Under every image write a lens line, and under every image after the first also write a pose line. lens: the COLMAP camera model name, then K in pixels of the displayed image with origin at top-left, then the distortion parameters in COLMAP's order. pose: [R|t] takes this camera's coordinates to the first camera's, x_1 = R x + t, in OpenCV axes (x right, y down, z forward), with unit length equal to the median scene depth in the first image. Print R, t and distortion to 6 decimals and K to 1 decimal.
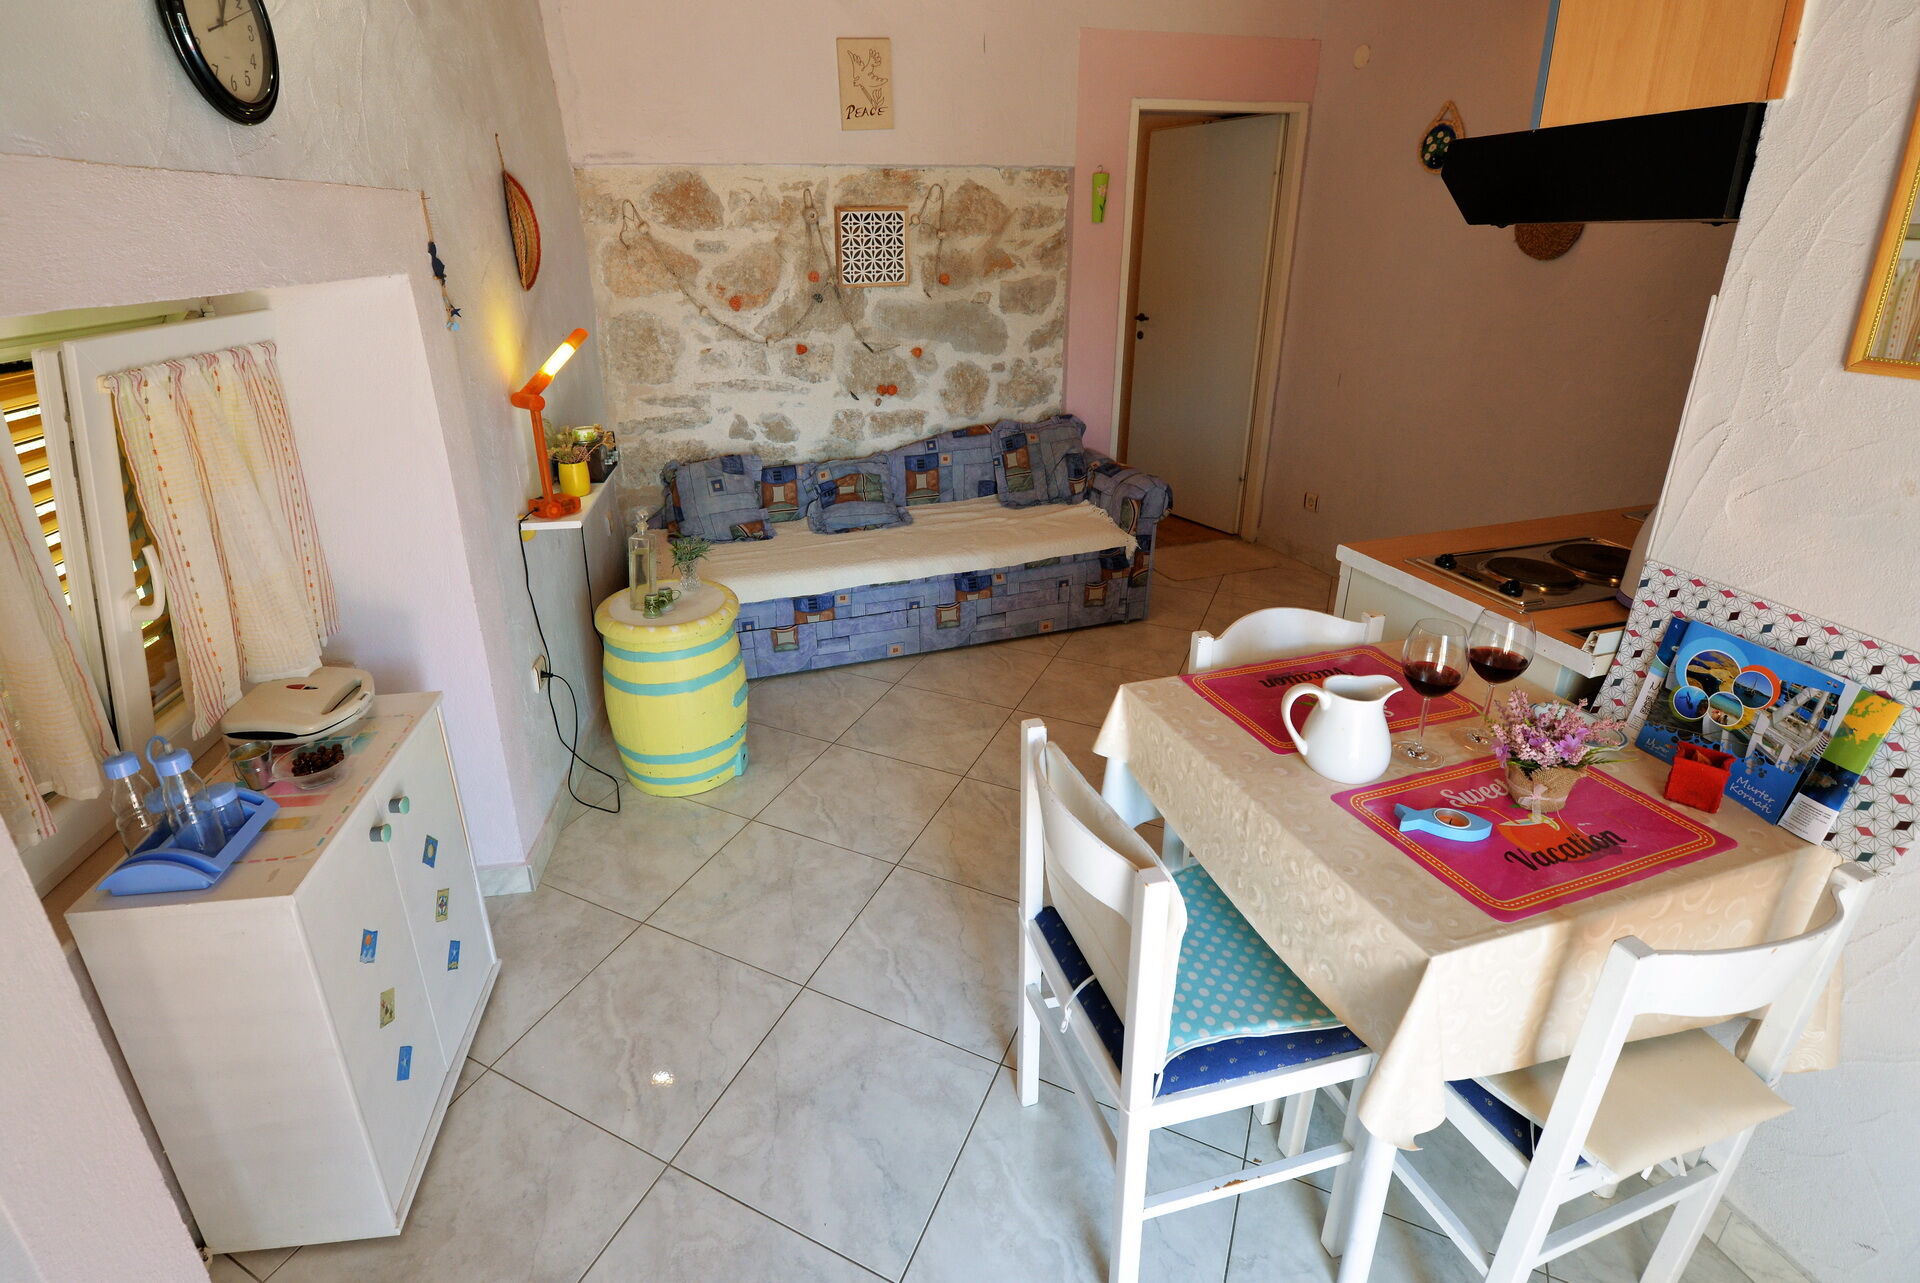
lens RADIAL K [[932.9, 0, 907.9], [0, 932.9, 634.0], [0, 0, 1]] dist [-0.022318, -0.001783]
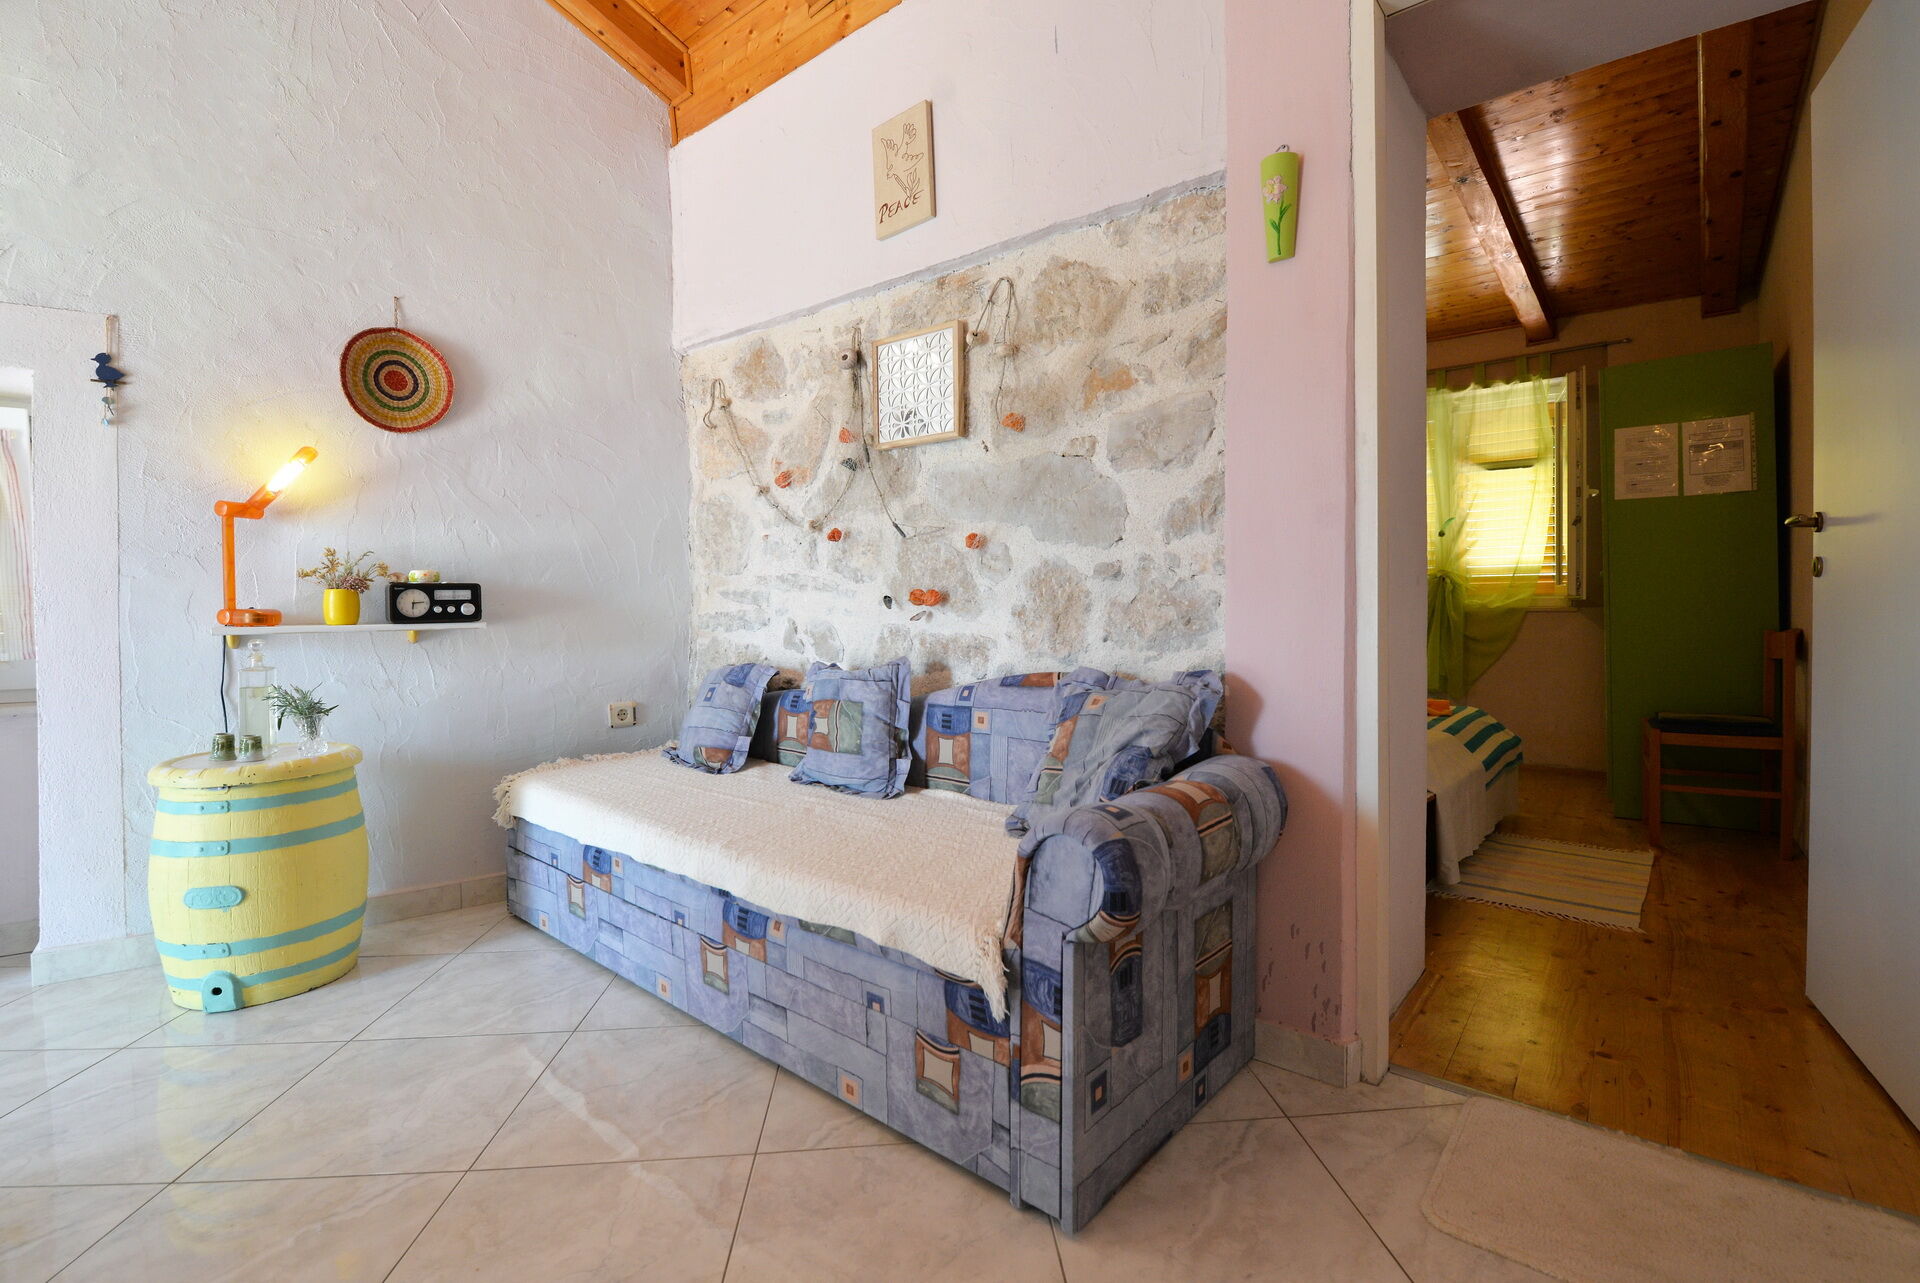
lens RADIAL K [[880.0, 0, 1035.4], [0, 880.0, 649.7], [0, 0, 1]] dist [-0.020689, -0.005088]
pose [[0.509199, 0.046256, -0.859405, 0.594294], [-0.350896, 0.922949, -0.158231, -0.181844], [0.785868, 0.382133, 0.486196, 0.883107]]
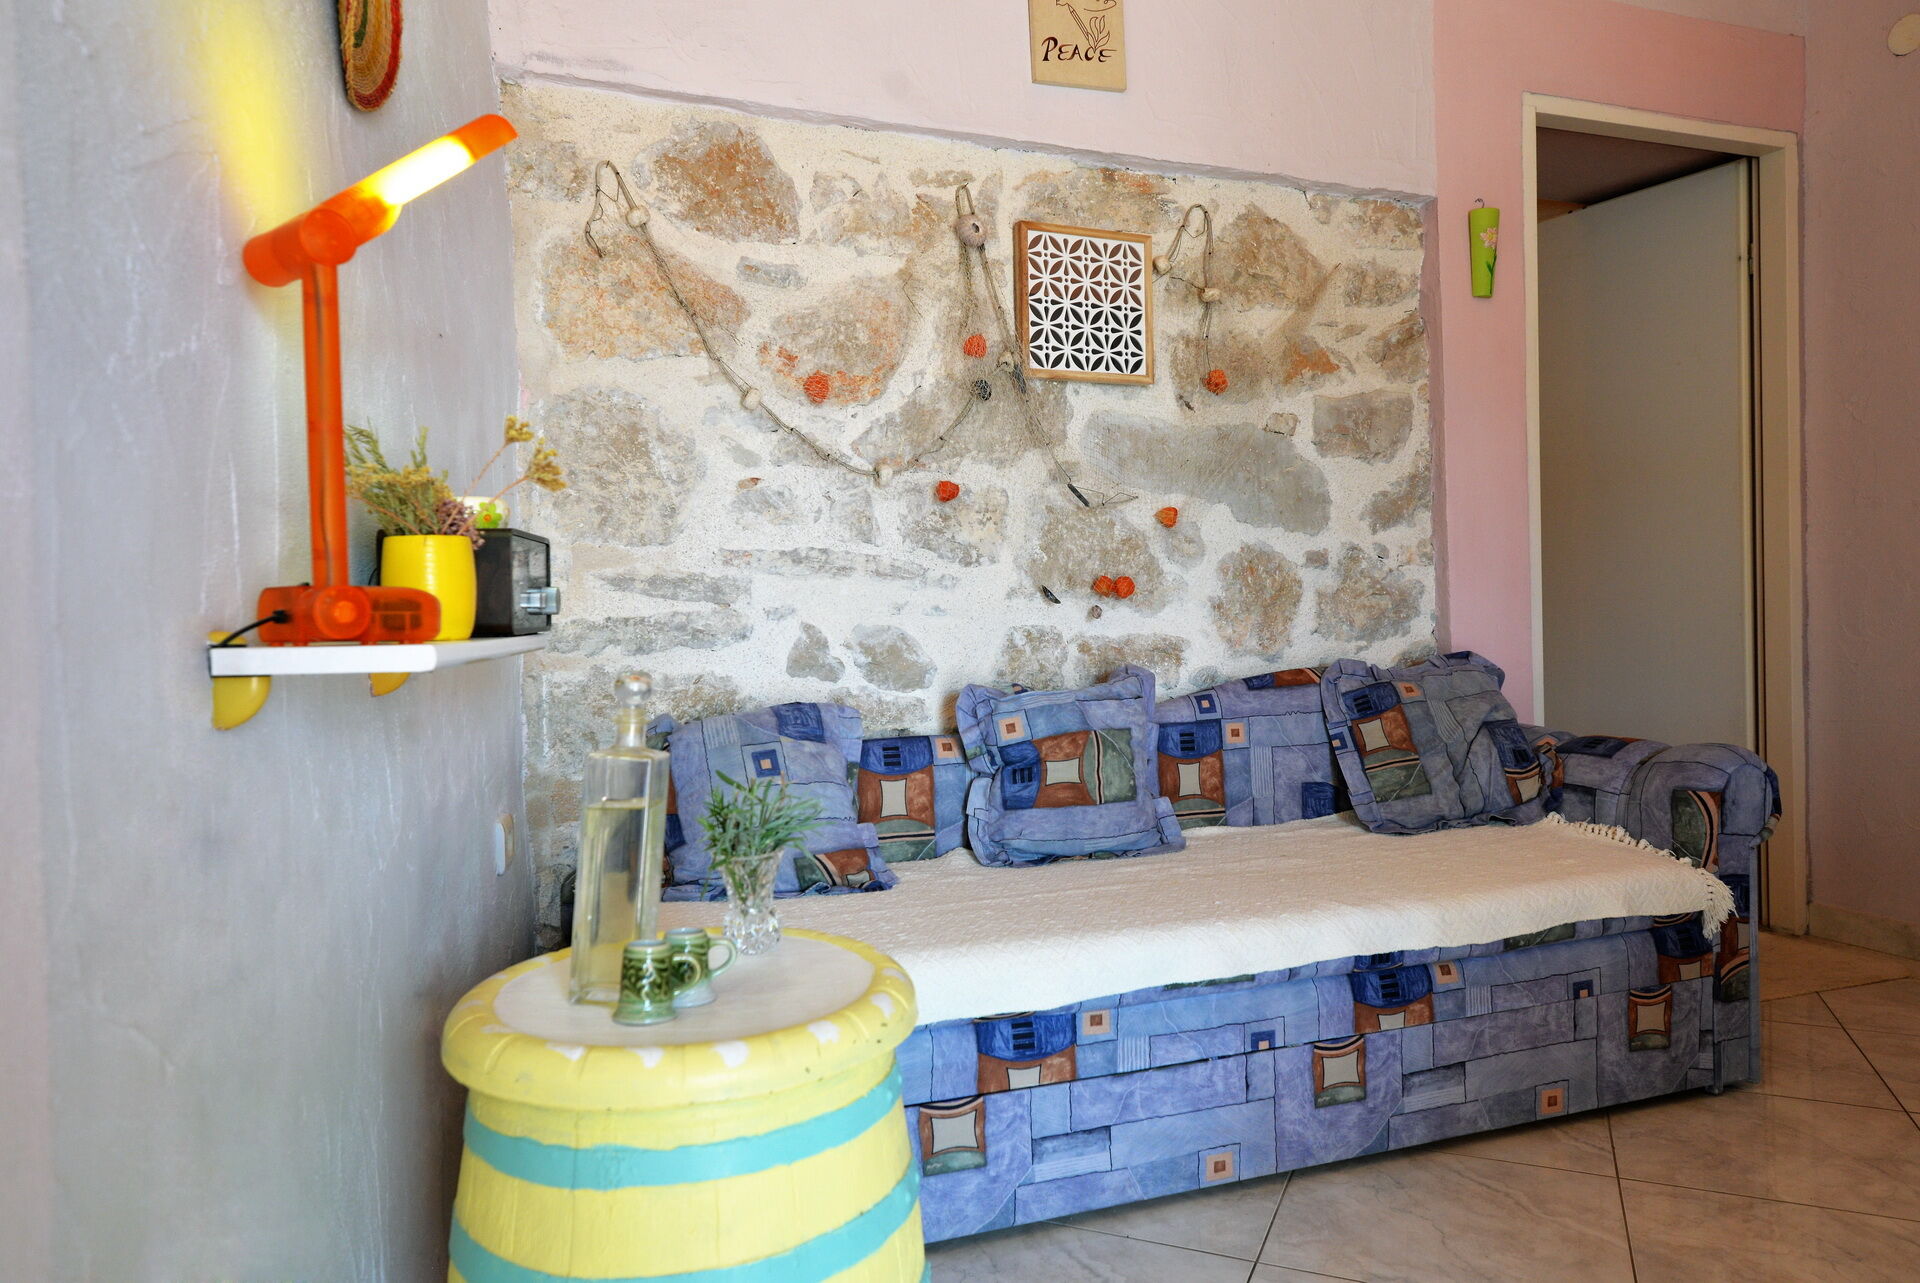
lens RADIAL K [[1298.0, 0, 924.0], [0, 1298.0, 674.4], [0, 0, 1]] dist [0.007914, 0.009866]
pose [[0.999679, -0.017025, 0.018754, -0.149771], [0.022749, 0.929076, -0.369189, 0.025408], [-0.011139, 0.369497, 0.929165, 0.451870]]
